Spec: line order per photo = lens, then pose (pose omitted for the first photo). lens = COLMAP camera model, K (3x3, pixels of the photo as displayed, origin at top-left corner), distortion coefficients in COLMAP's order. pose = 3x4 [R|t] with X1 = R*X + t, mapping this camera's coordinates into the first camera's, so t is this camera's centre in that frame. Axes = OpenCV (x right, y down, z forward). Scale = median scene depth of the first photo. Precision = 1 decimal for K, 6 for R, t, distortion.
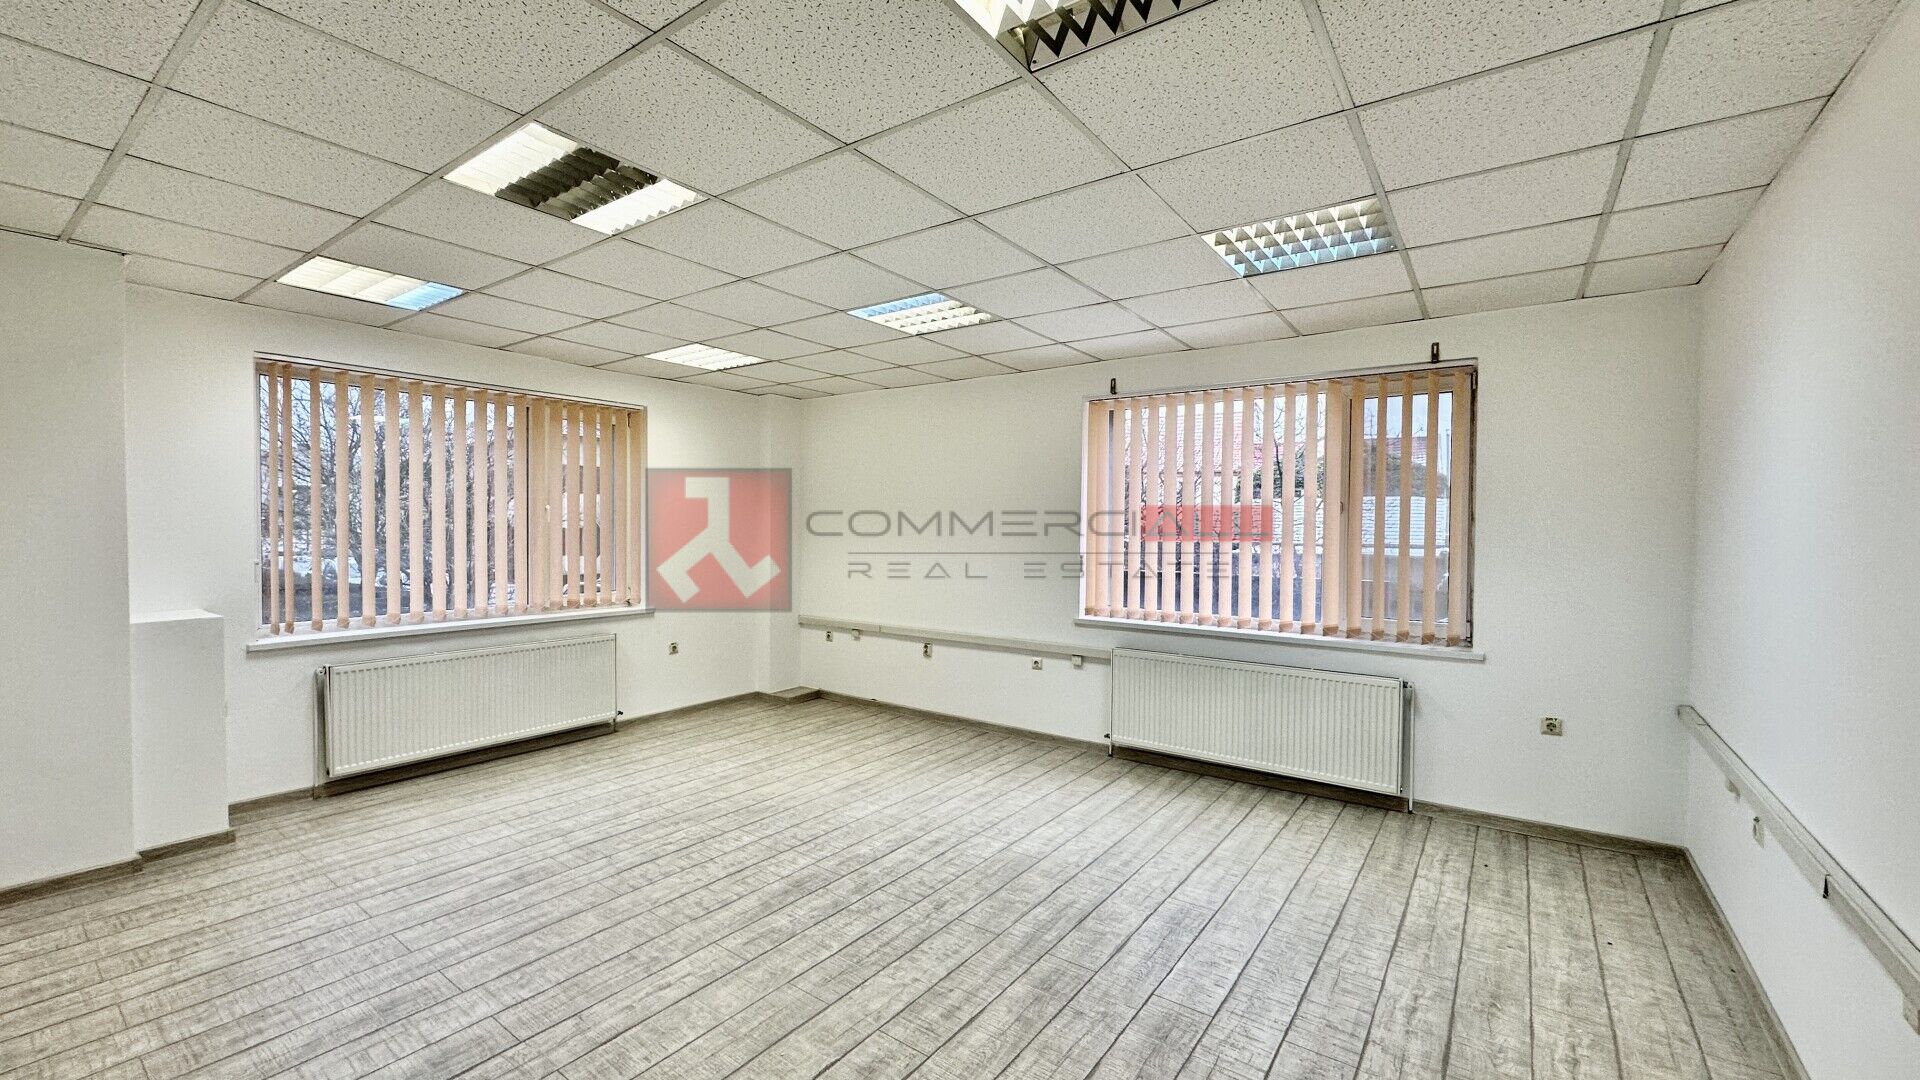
lens RADIAL K [[759.7, 0, 967.6], [0, 759.7, 529.8], [0, 0, 1]] dist [0.002162, 0.000227]
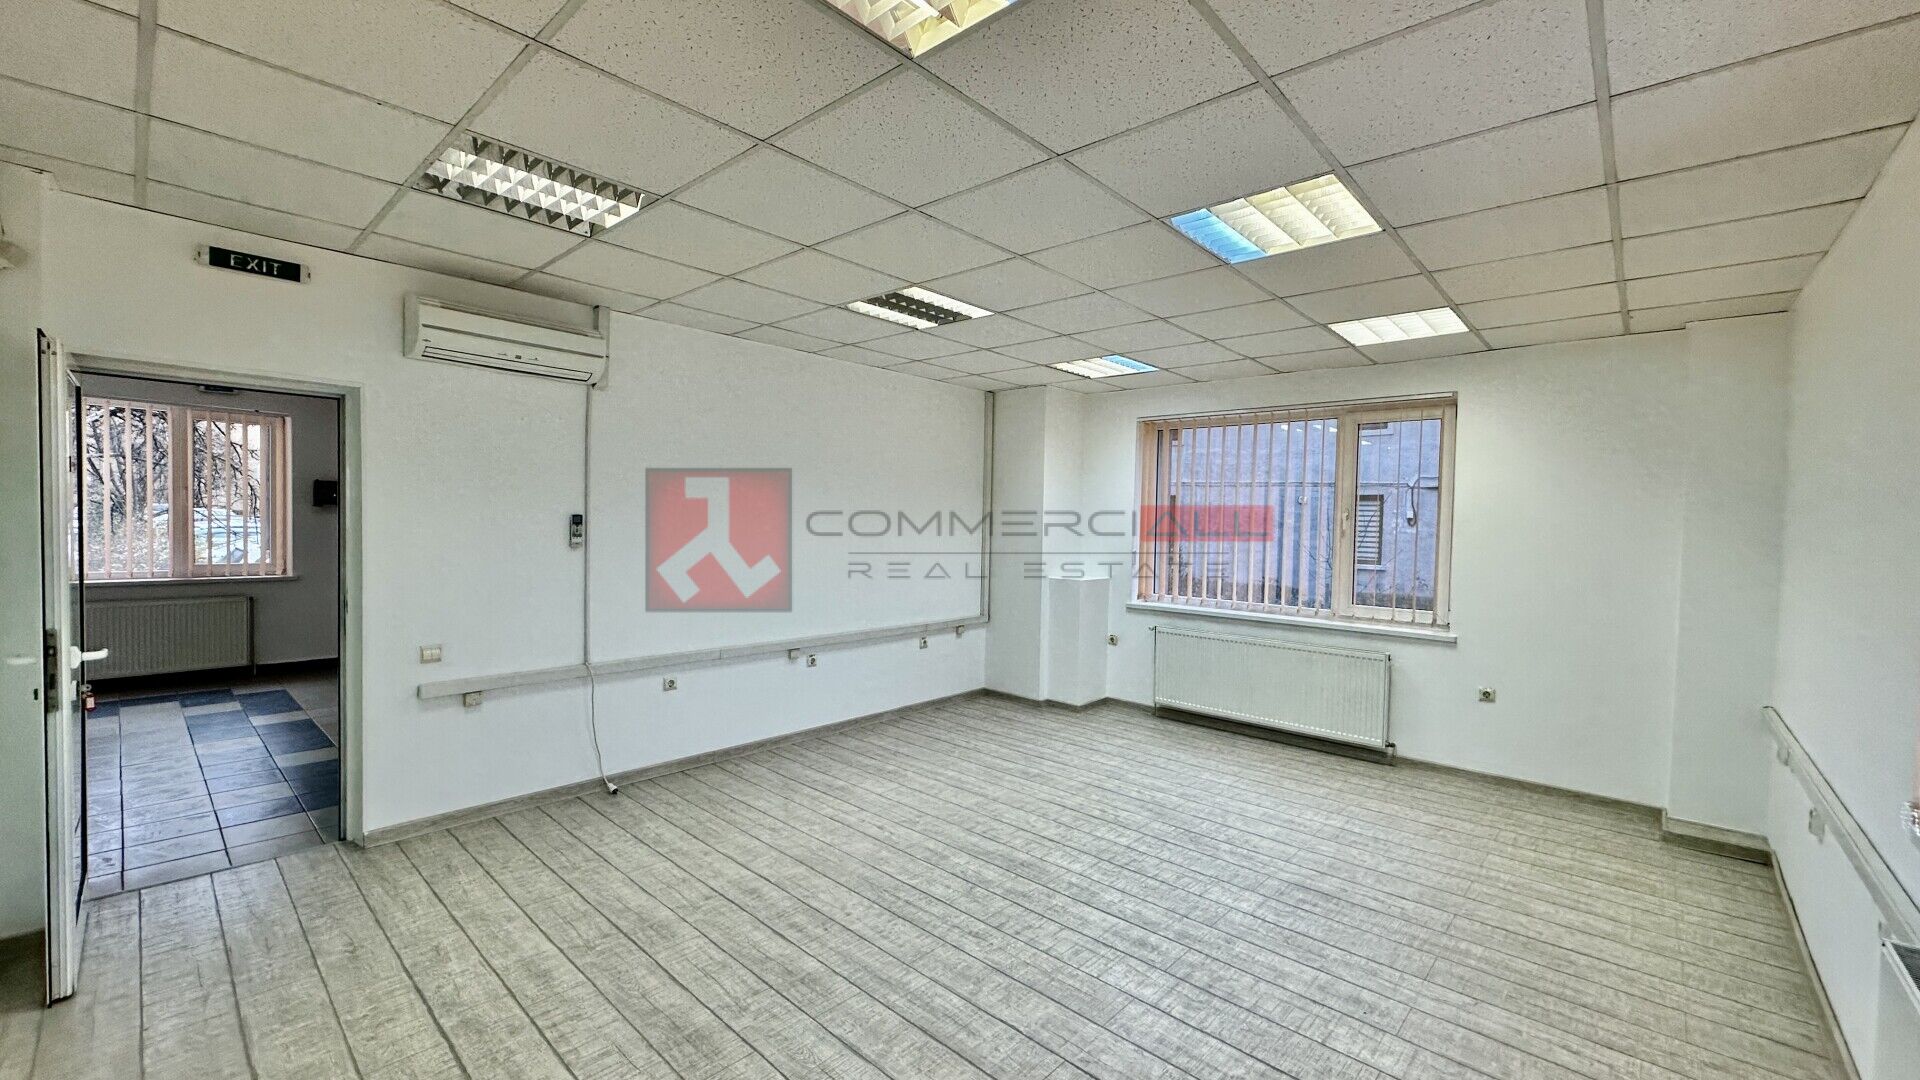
lens RADIAL K [[759.7, 0, 959.1], [0, 759.7, 544.5], [0, 0, 1]] dist [0.002162, 0.000227]
pose [[-0.117562, 0.022737, -0.992805, 0.712383], [-0.028062, 0.999263, 0.026208, -0.006207], [0.992669, 0.030941, -0.116838, 0.868489]]
